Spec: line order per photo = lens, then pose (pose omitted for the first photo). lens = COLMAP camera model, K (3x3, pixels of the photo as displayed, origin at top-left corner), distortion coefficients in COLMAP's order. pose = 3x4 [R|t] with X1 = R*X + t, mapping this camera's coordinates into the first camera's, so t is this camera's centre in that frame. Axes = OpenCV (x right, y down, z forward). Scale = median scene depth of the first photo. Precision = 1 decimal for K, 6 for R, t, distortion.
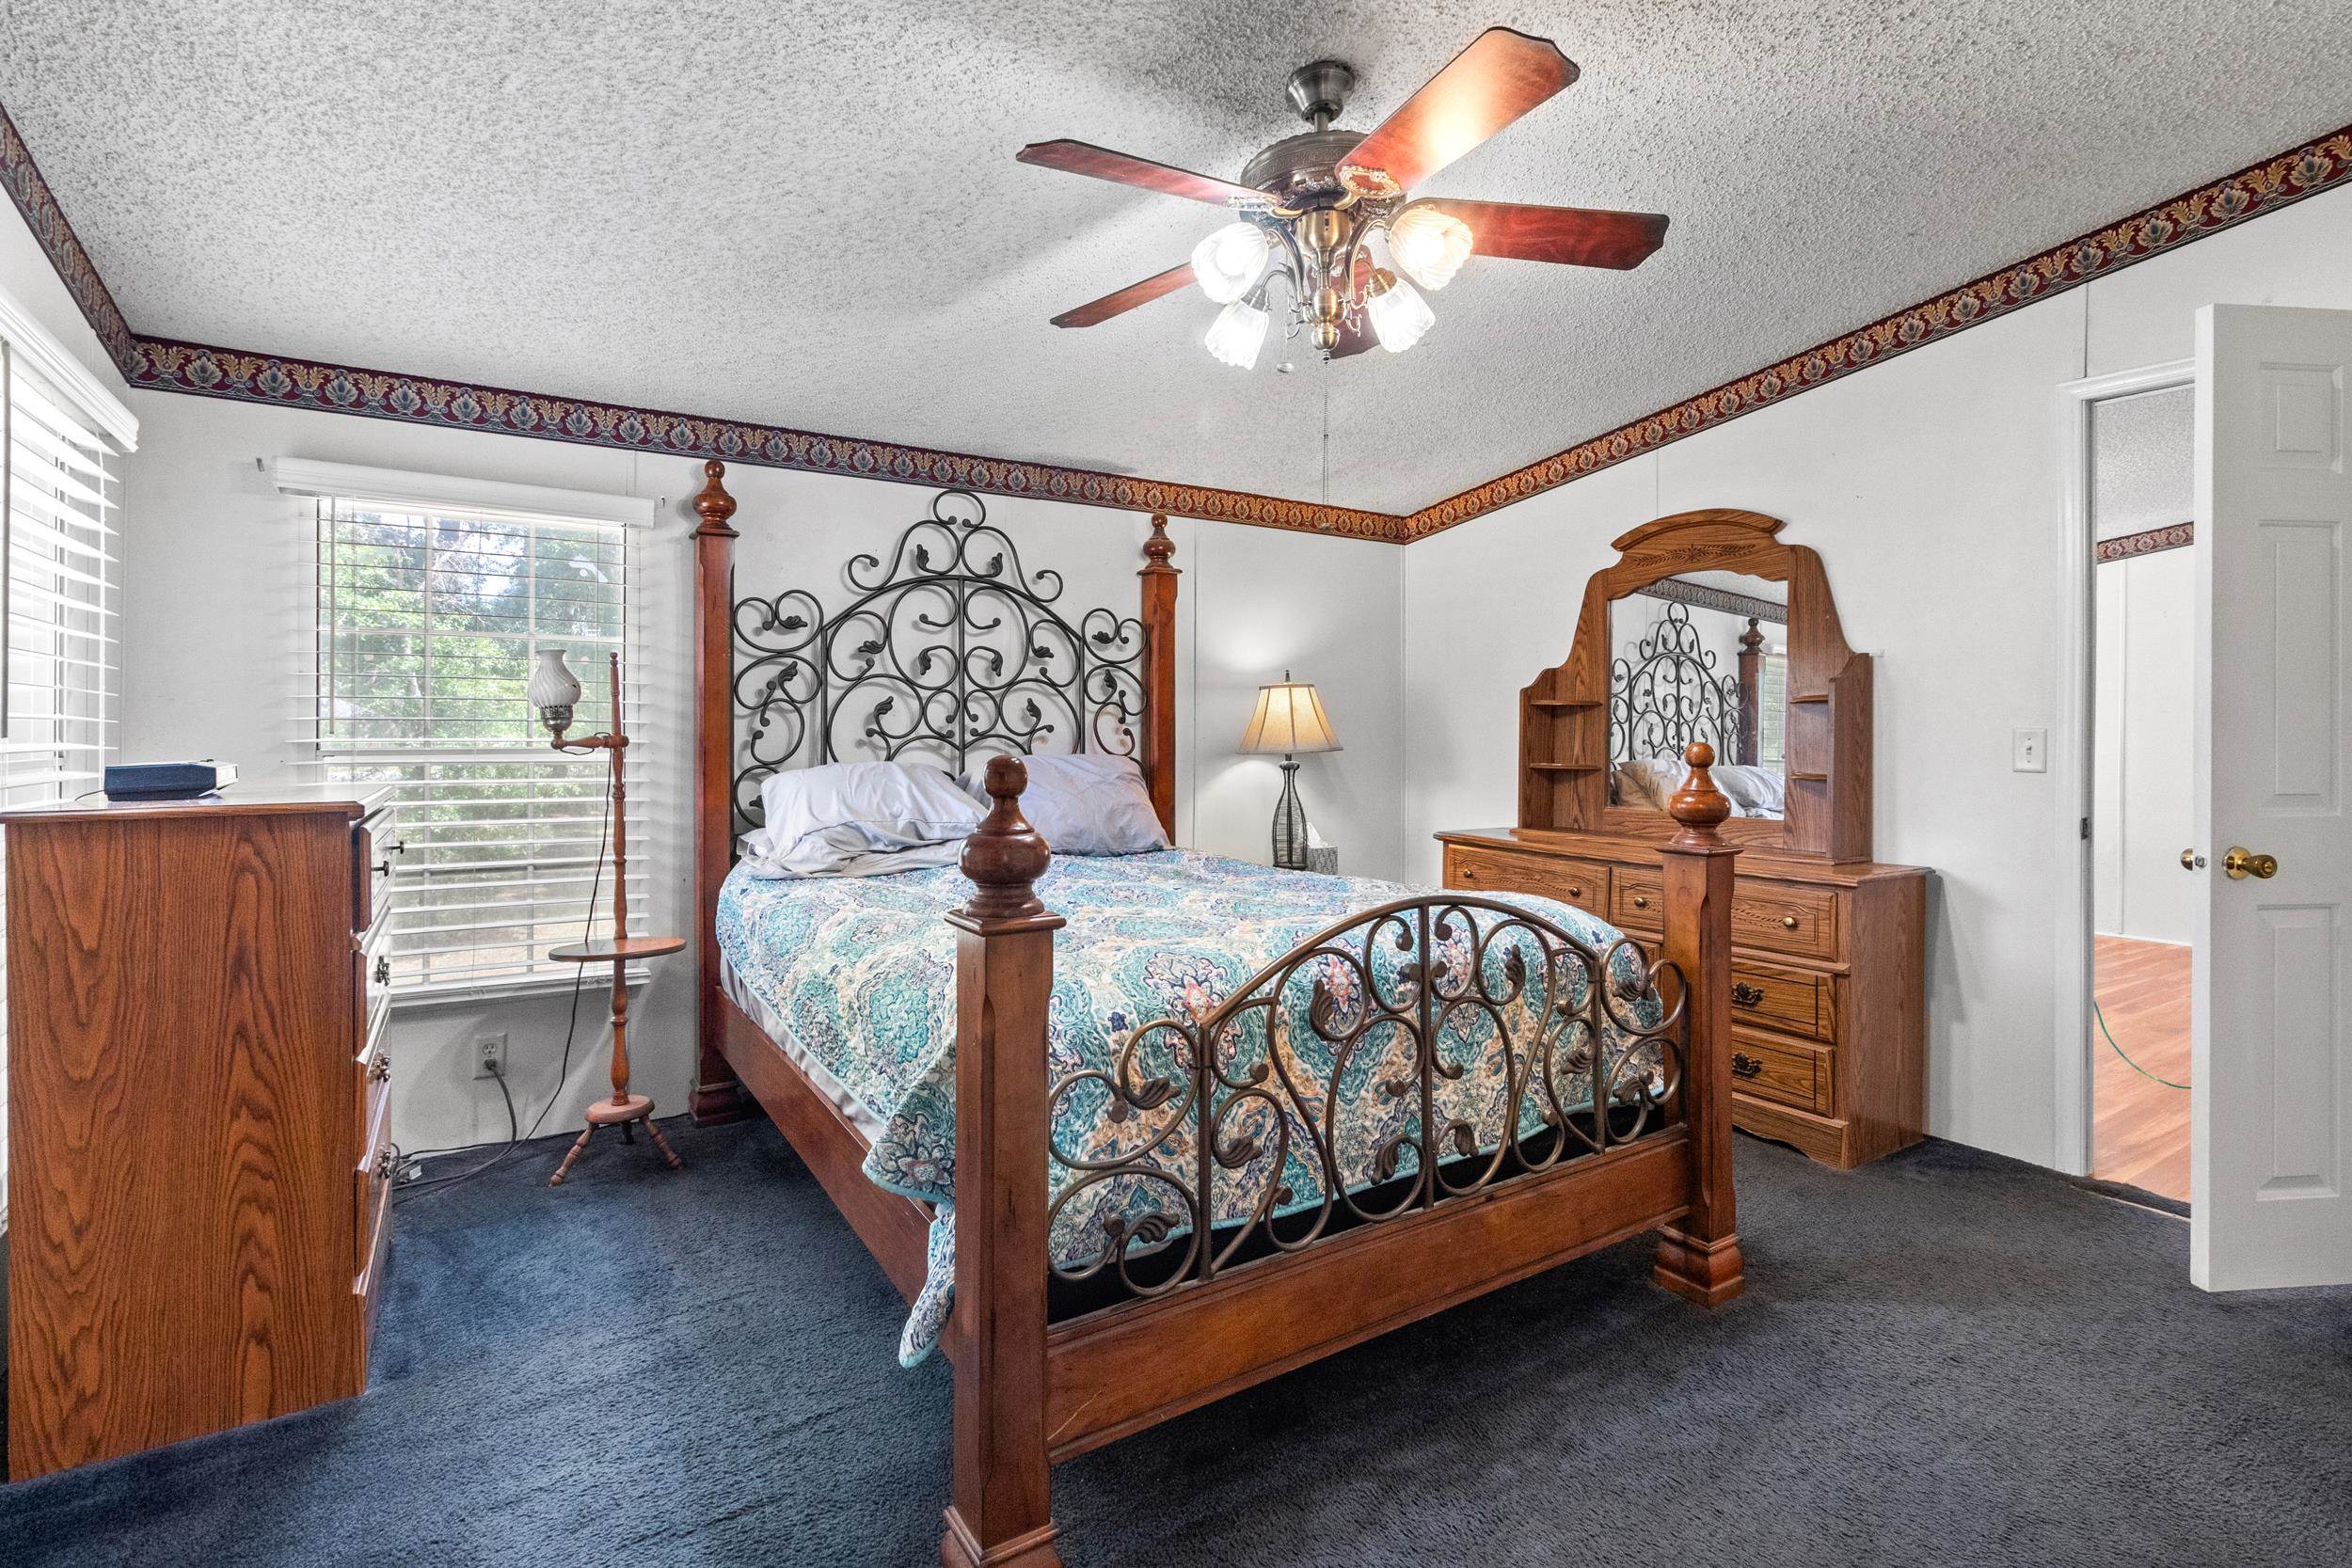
lens RADIAL K [[1091.7, 0, 1182.9], [0, 1091.7, 738.1], [0, 0, 1]] dist [0.000275, 0.000712]
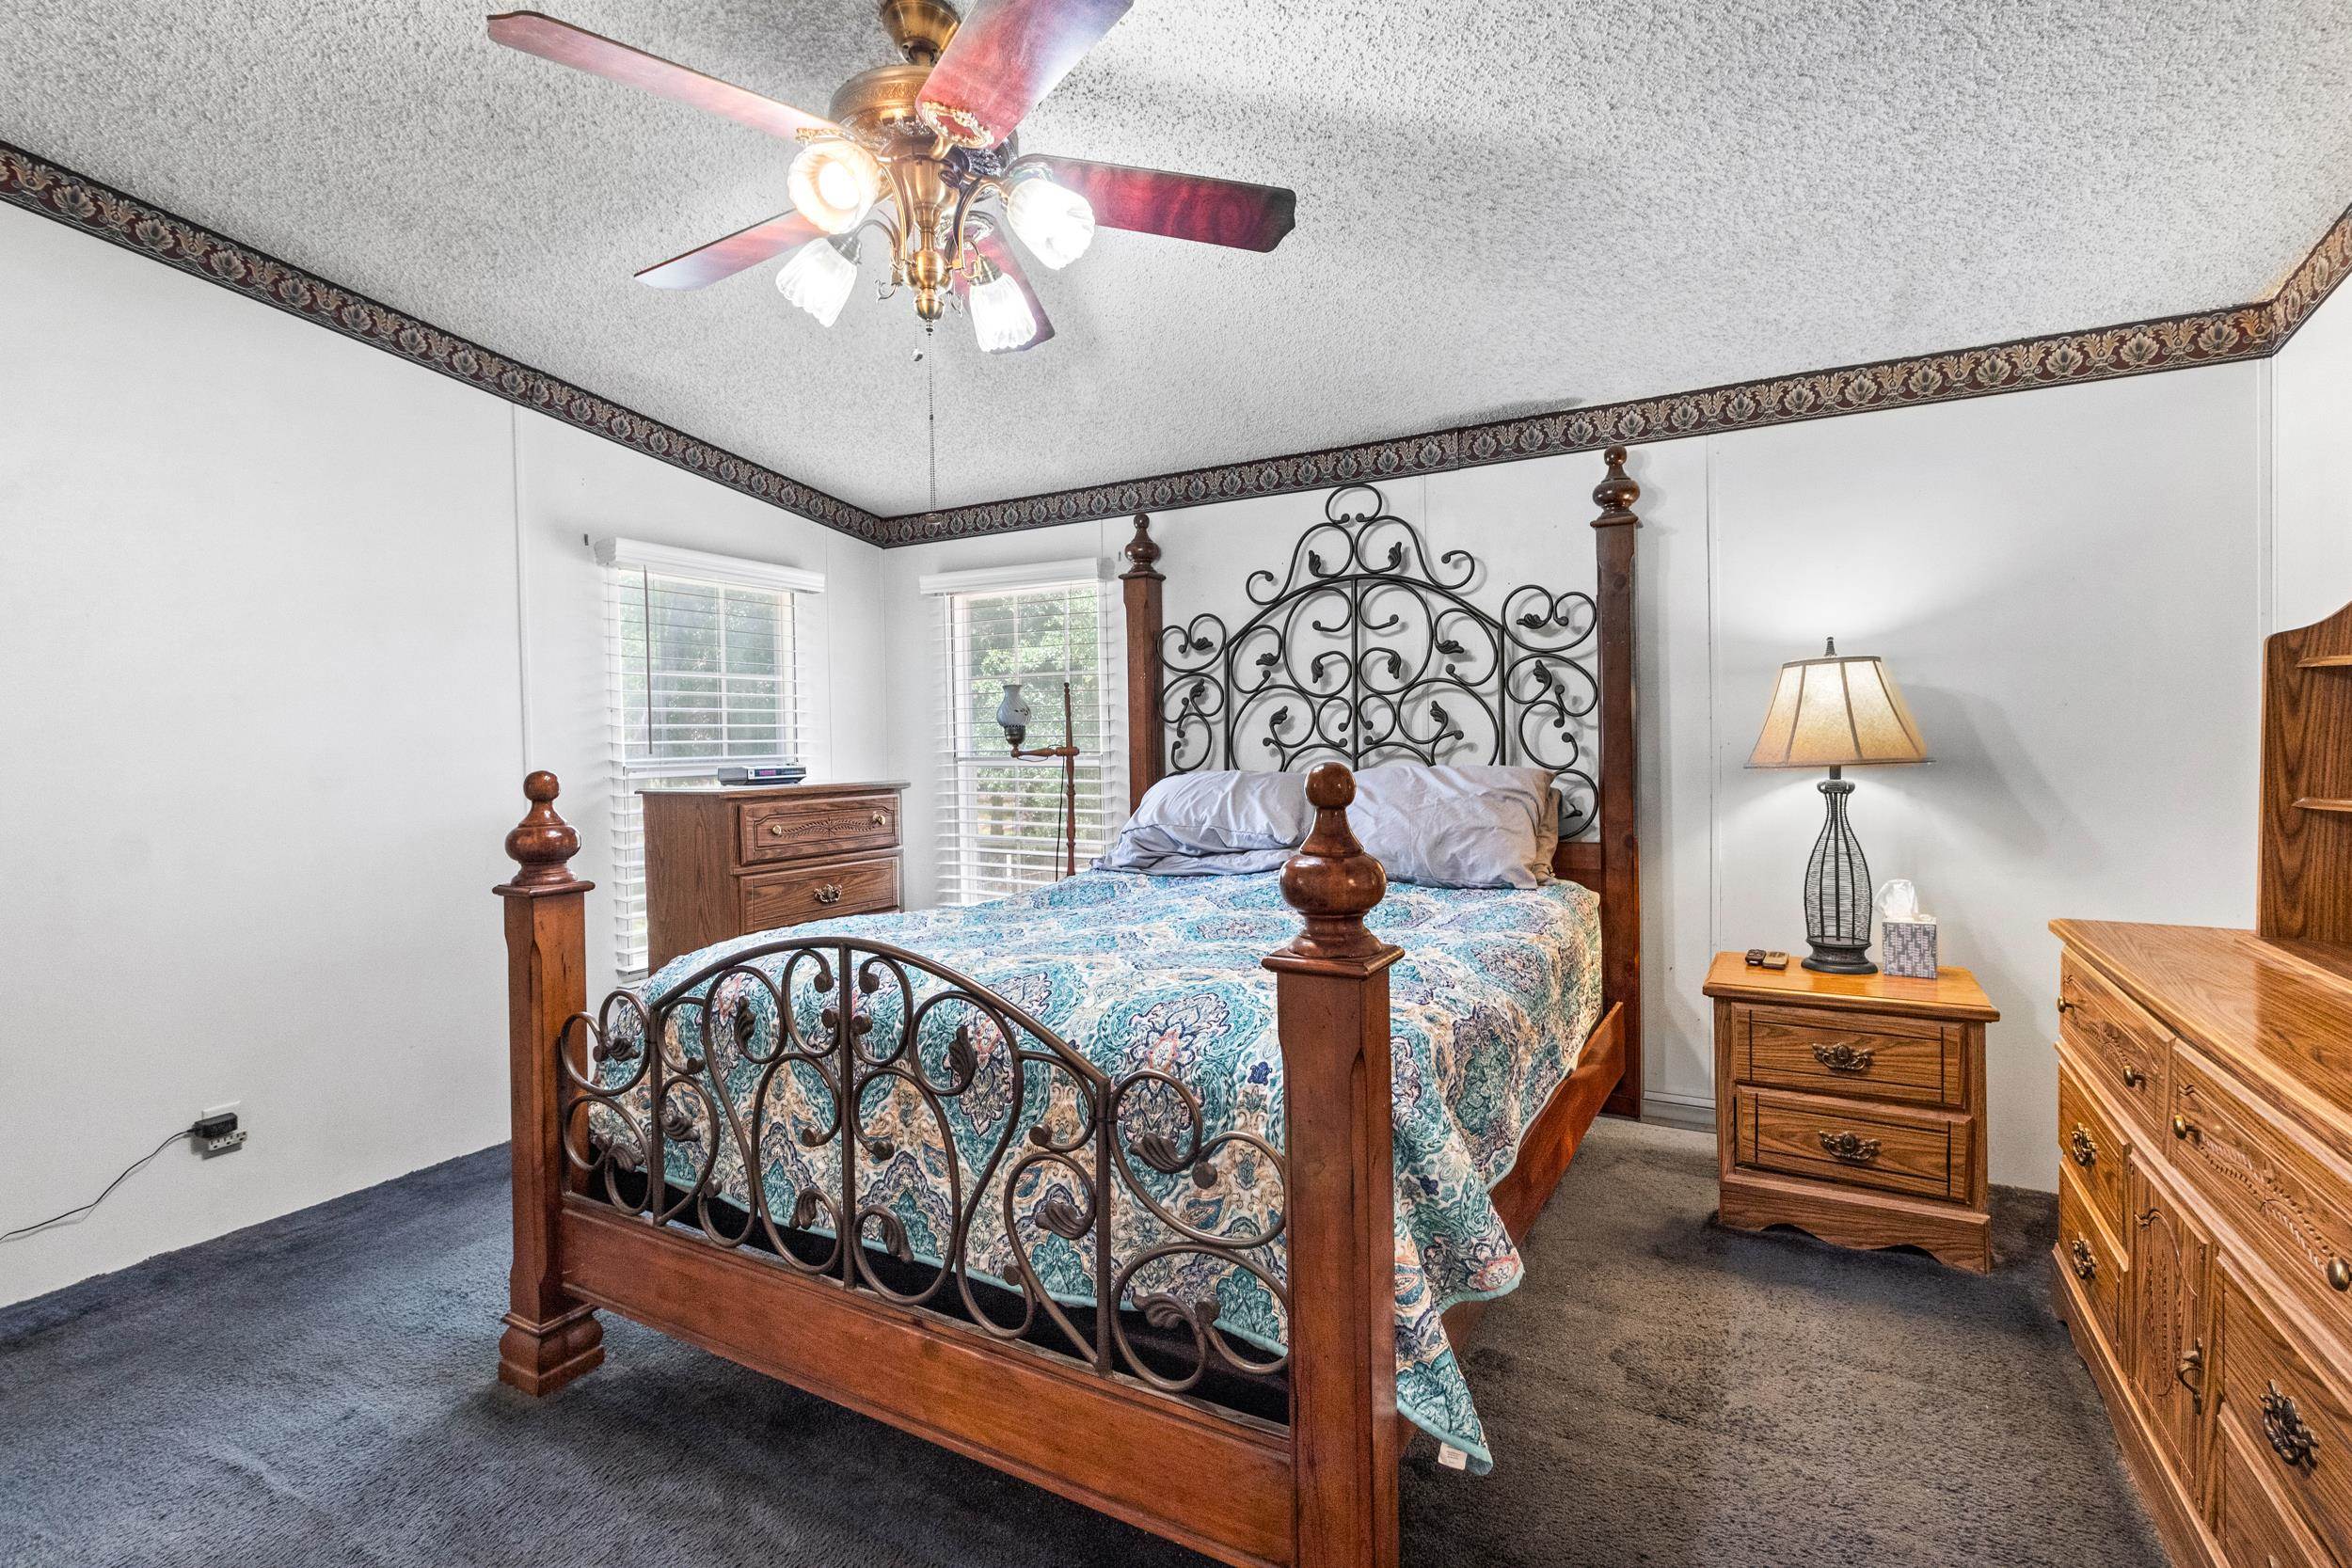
lens RADIAL K [[1091.7, 0, 1169.6], [0, 1091.7, 771.7], [0, 0, 1]] dist [0.000275, 0.000712]
pose [[0.457099, 0.019224, -0.889208, 0.581848], [0.008867, 0.999618, 0.026170, -0.004695], [0.889371, -0.019847, 0.456754, 0.432092]]
